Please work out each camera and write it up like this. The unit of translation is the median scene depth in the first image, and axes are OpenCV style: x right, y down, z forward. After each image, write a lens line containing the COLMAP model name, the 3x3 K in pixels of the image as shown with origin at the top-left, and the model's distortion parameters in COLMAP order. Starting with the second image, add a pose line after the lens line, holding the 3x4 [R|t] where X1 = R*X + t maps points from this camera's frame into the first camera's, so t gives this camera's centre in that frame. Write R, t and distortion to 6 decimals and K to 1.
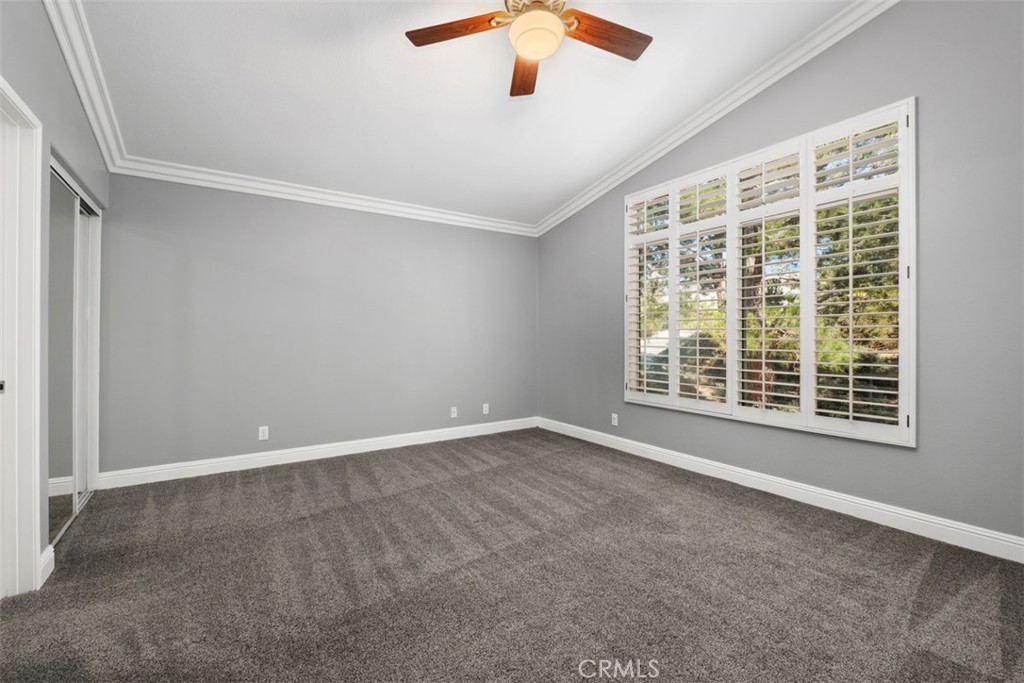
lens RADIAL K [[441.7, 0, 511.0], [0, 441.7, 340.9], [0, 0, 1]] dist [0.001563, -0.005059]
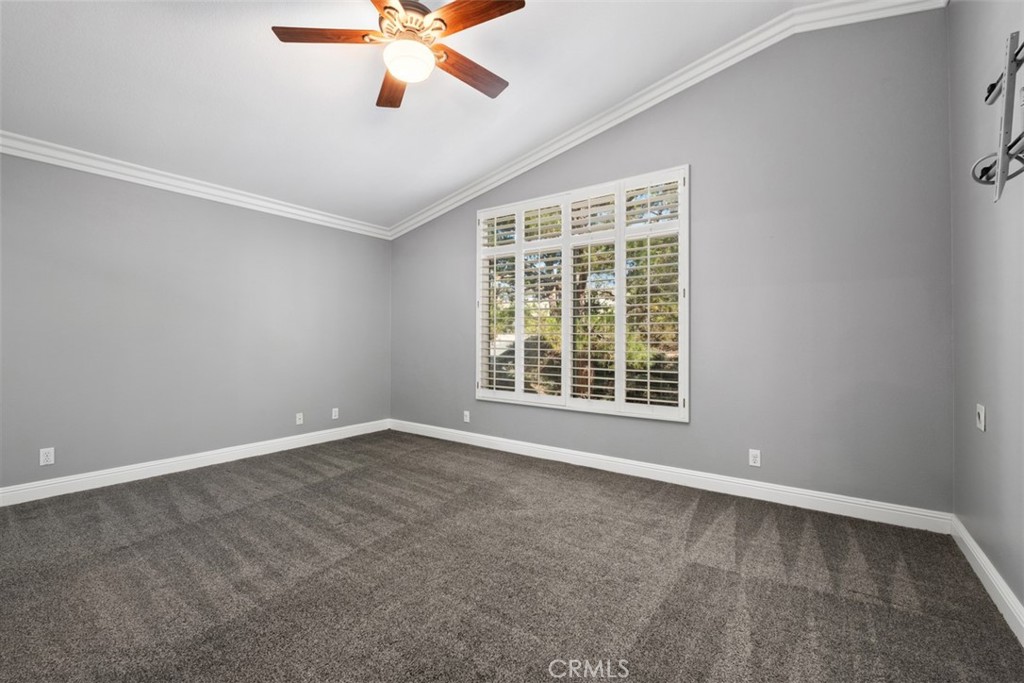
lens RADIAL K [[441.7, 0, 514.9], [0, 441.7, 340.7], [0, 0, 1]] dist [0.001563, -0.005059]
pose [[0.933915, 0.004548, 0.357467, -0.066701], [-0.002266, 0.999974, -0.006802, 0.001388], [-0.357489, 0.005542, 0.933901, -0.079352]]
